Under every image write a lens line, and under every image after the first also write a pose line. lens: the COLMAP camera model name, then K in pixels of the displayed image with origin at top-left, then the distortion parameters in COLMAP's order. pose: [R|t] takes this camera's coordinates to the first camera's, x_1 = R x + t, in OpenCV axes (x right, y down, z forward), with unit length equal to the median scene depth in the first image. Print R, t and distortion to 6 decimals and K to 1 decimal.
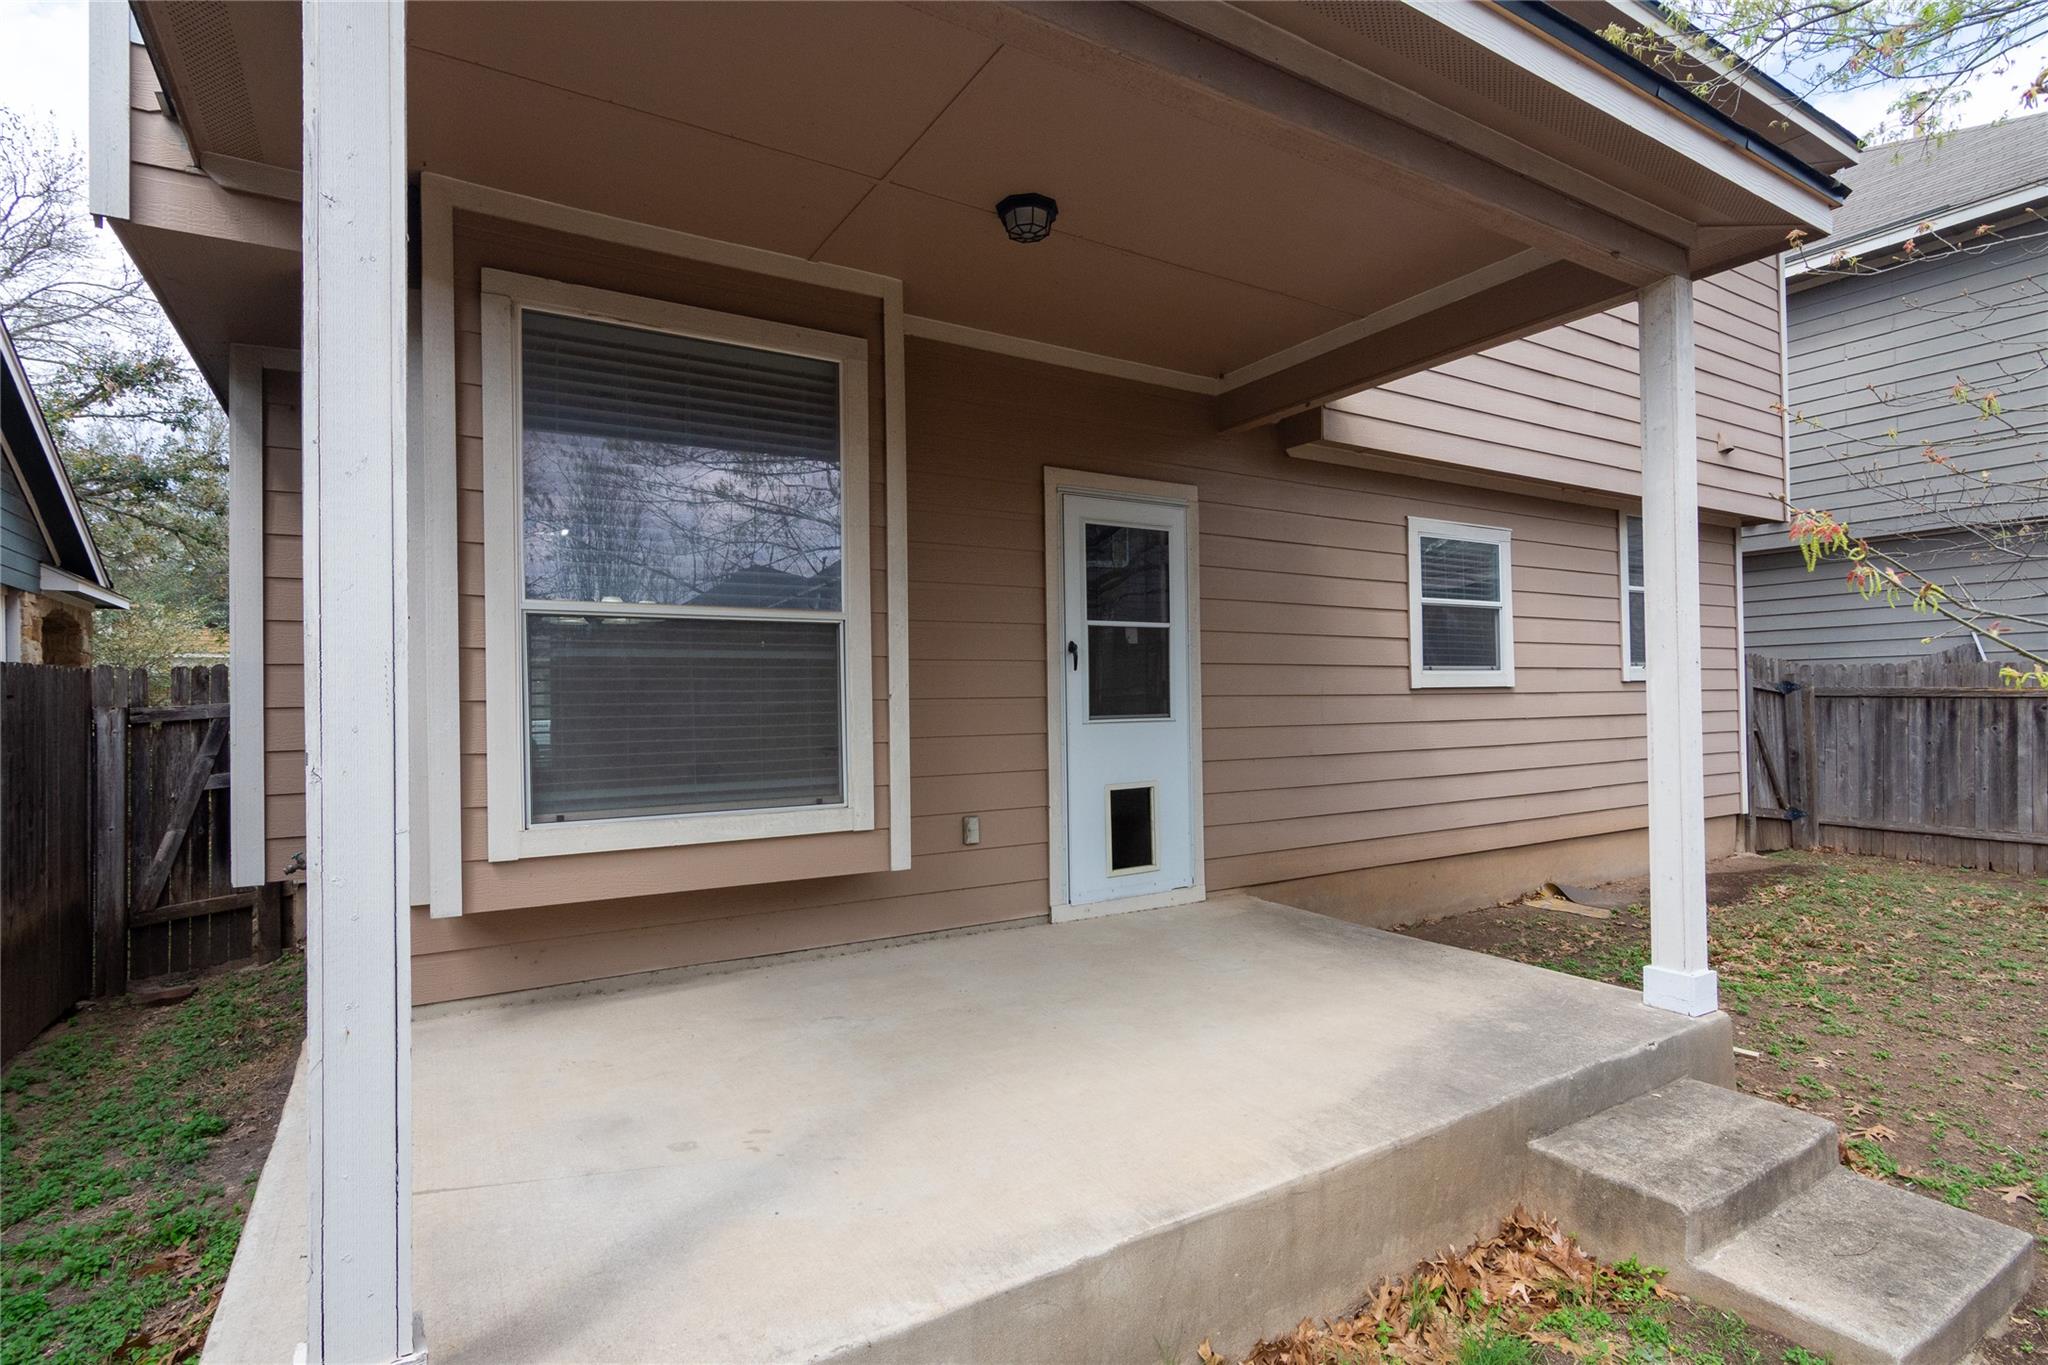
lens RADIAL K [[1007.9, 0, 1010.8], [0, 1007.9, 691.3], [0, 0, 1]] dist [-0.001985, 0.003398]
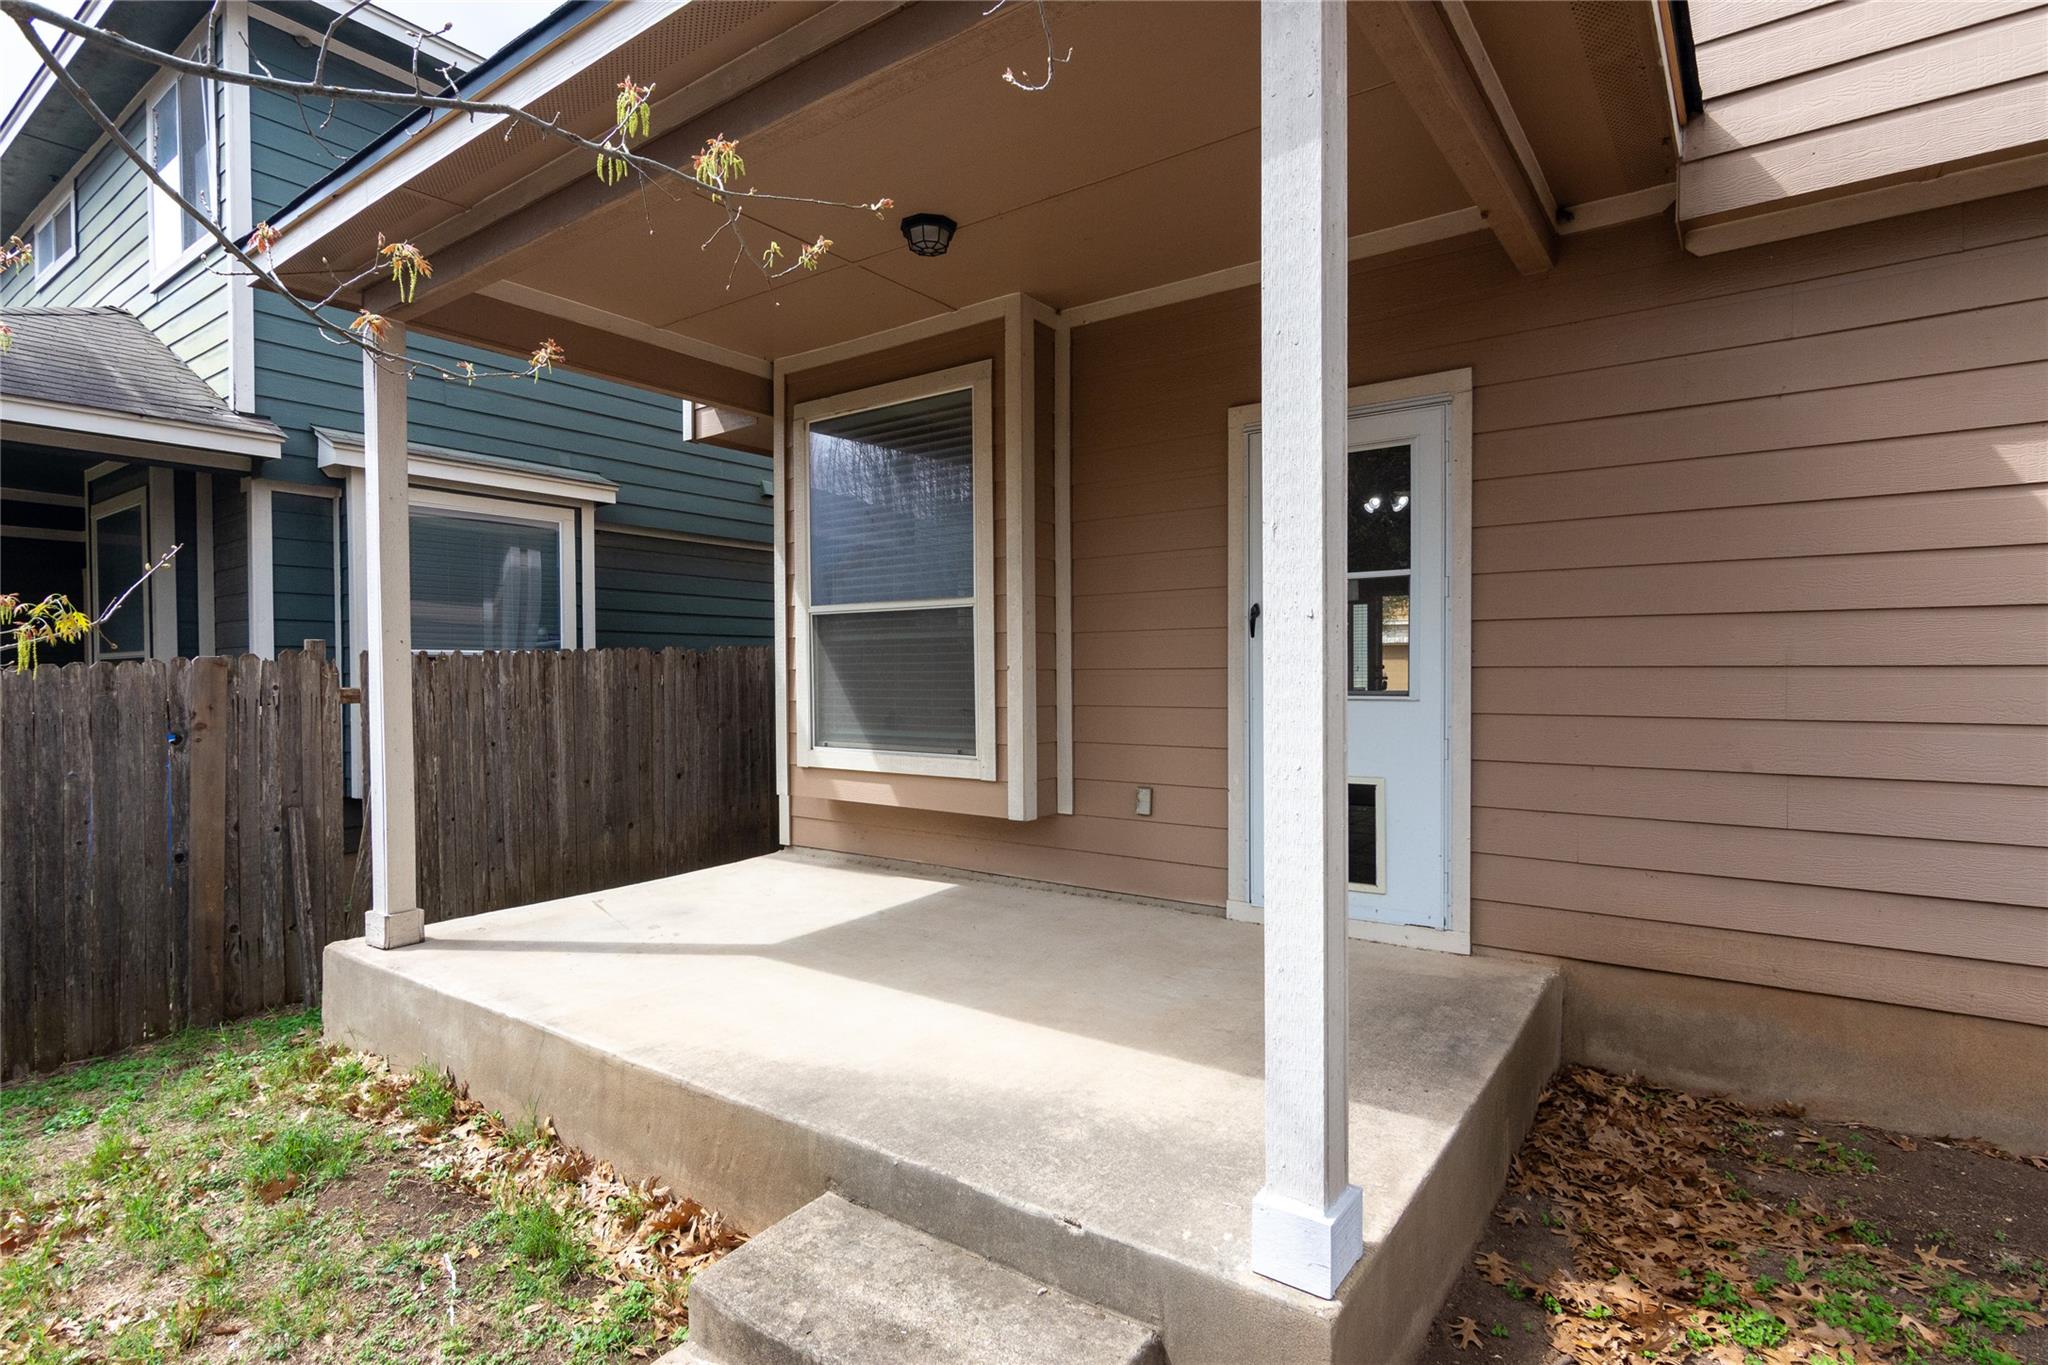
lens RADIAL K [[1007.9, 0, 1010.8], [0, 1007.9, 691.3], [0, 0, 1]] dist [-0.001985, 0.003398]
pose [[0.381544, 0.030373, -0.923851, 0.979250], [0.009097, 0.999288, 0.036610, -0.010230], [0.924306, -0.022373, 0.380996, 0.591170]]
